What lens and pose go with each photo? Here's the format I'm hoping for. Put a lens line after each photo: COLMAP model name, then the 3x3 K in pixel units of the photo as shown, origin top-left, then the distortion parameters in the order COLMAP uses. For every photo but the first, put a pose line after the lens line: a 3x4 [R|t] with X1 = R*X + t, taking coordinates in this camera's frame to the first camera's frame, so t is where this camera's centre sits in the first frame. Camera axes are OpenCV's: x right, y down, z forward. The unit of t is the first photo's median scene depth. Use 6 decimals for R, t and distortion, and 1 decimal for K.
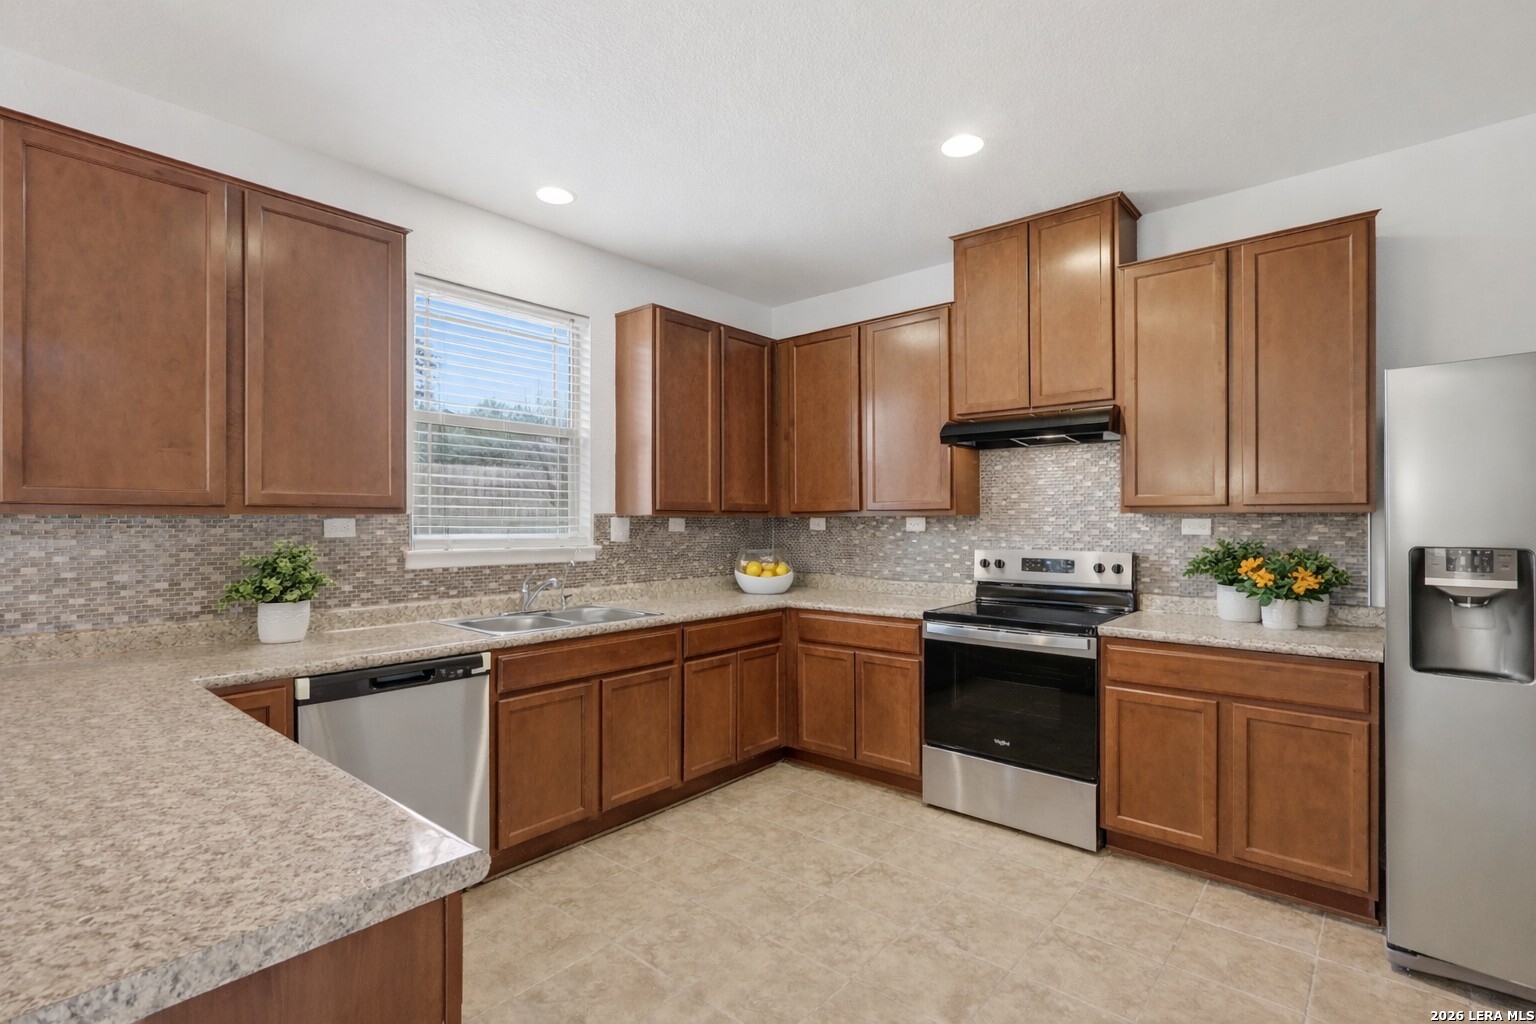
lens RADIAL K [[725.2, 0, 754.7], [0, 725.2, 519.1], [0, 0, 1]] dist [-0.007293, -0.000643]
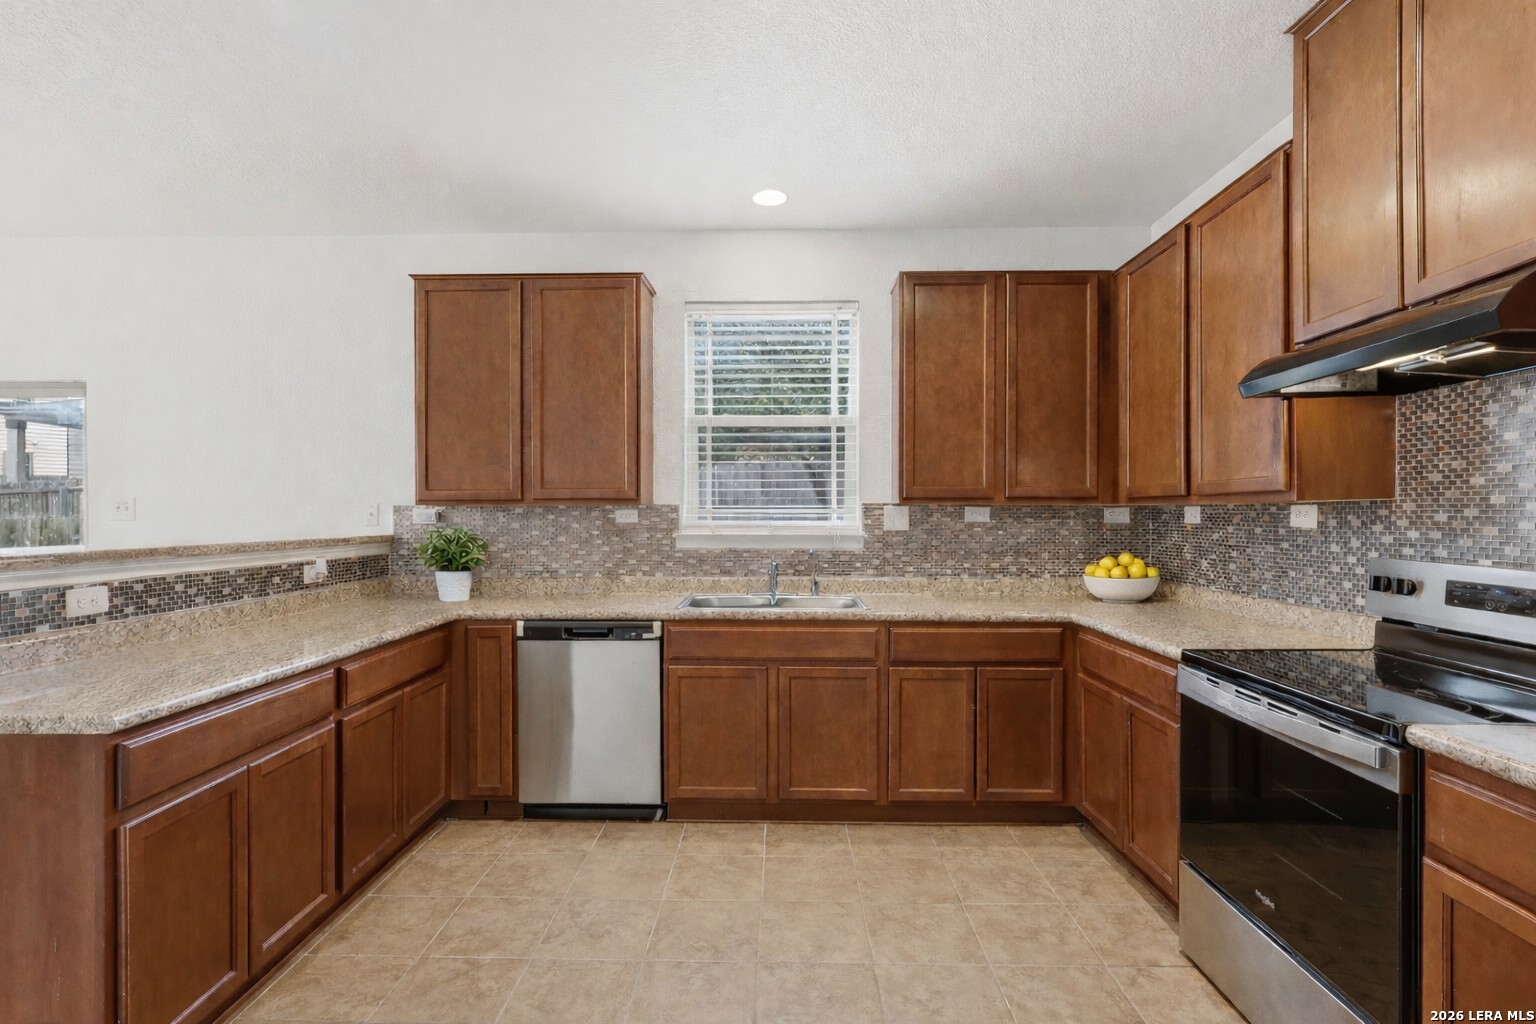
lens RADIAL K [[725.2, 0, 757.2], [0, 725.2, 510.8], [0, 0, 1]] dist [-0.007293, -0.000643]
pose [[0.625995, 0.002242, -0.779824, 0.467071], [0.000630, 0.999994, 0.003380, 0.001313], [0.779827, -0.002607, 0.625990, 0.289423]]
